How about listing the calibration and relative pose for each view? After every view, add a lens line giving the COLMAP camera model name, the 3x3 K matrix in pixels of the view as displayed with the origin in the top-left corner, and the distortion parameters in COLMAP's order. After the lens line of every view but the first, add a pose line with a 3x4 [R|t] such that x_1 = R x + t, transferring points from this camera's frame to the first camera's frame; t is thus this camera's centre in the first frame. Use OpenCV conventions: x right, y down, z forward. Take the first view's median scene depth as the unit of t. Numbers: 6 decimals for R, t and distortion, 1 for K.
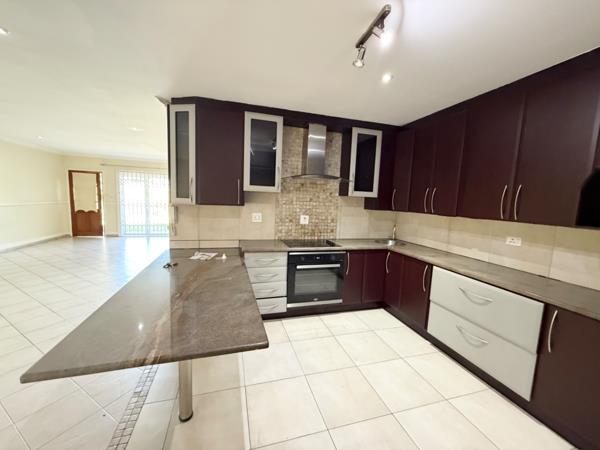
lens RADIAL K [[240.4, 0, 299.7], [0, 240.4, 225.5], [0, 0, 1]] dist [0.004242, -0.000593]
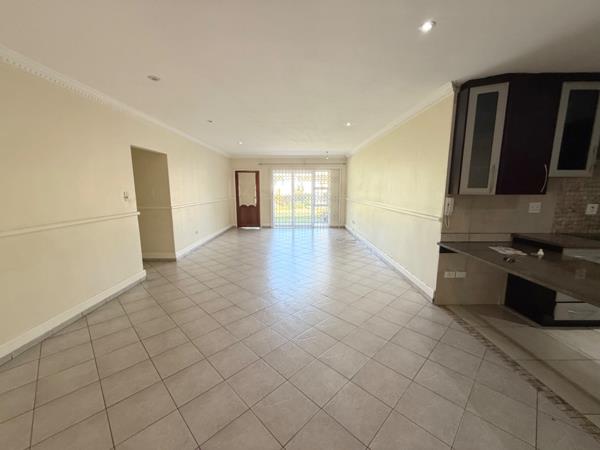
lens RADIAL K [[240.4, 0, 299.9], [0, 240.4, 225.4], [0, 0, 1]] dist [0.004242, -0.000593]
pose [[0.959050, 0.001605, -0.283231, -0.699339], [0.008186, 0.999409, 0.033384, -0.005066], [0.283118, -0.034335, 0.958470, -0.077641]]
